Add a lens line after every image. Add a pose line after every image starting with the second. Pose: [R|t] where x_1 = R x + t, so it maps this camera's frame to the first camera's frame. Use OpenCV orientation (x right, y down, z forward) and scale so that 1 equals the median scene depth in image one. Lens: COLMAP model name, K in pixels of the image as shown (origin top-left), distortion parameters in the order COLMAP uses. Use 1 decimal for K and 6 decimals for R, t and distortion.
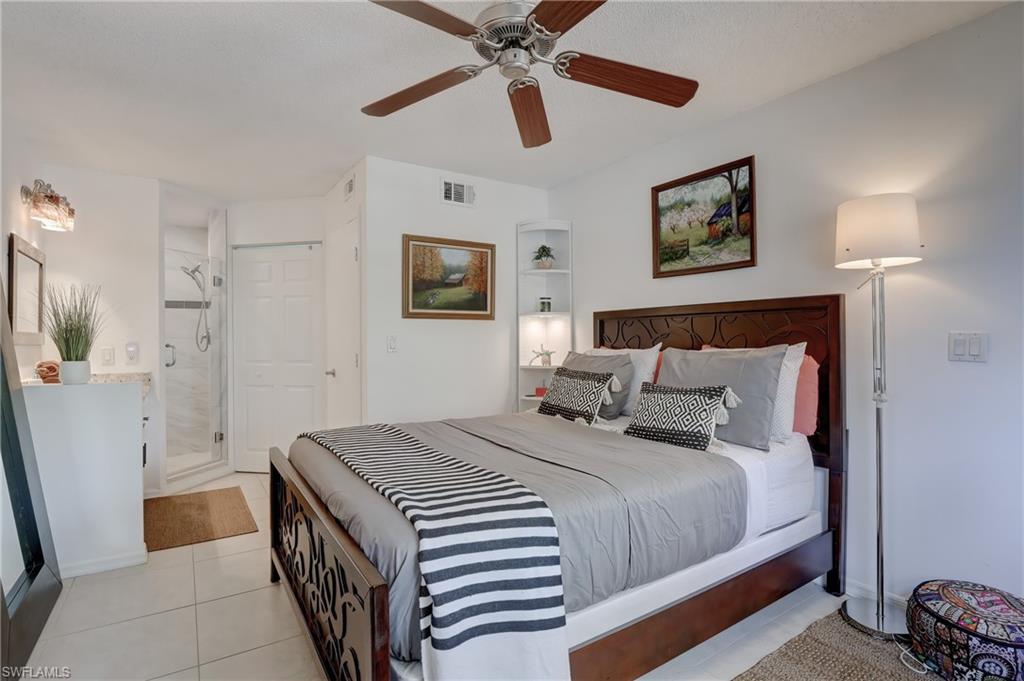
lens RADIAL K [[502.6, 0, 508.6], [0, 502.6, 337.7], [0, 0, 1]] dist [-0.001367, -0.000085]
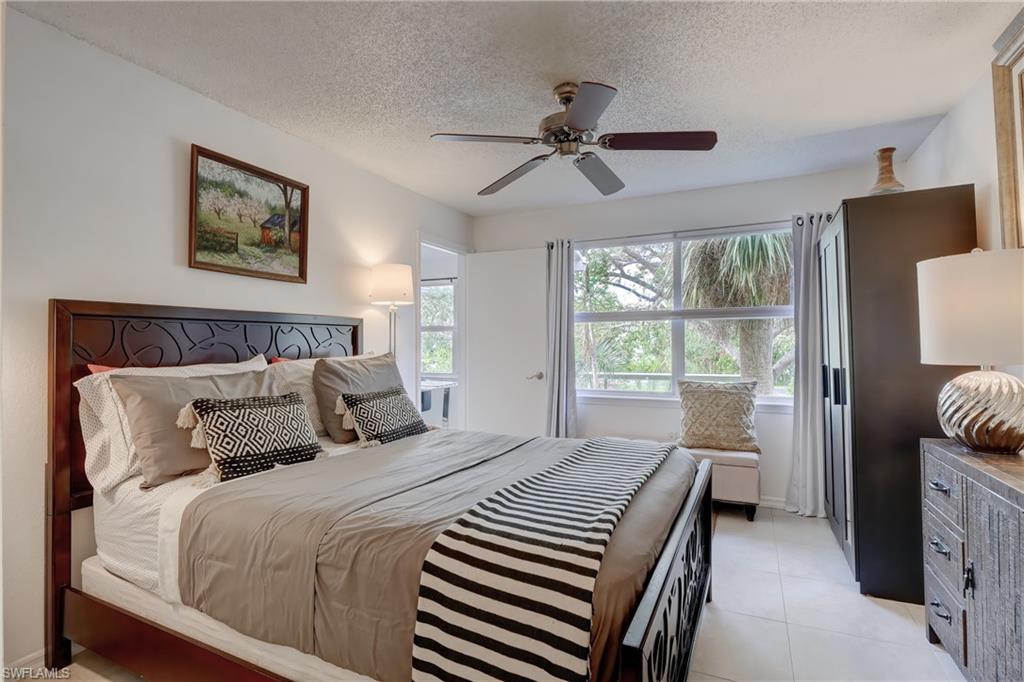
lens RADIAL K [[502.6, 0, 506.8], [0, 502.6, 338.8], [0, 0, 1]] dist [-0.001367, -0.000085]
pose [[-0.519187, 0.008605, 0.854617, -0.643786], [-0.001401, 0.999939, -0.010919, -0.007516], [-0.854659, -0.006866, -0.519144, 1.101267]]
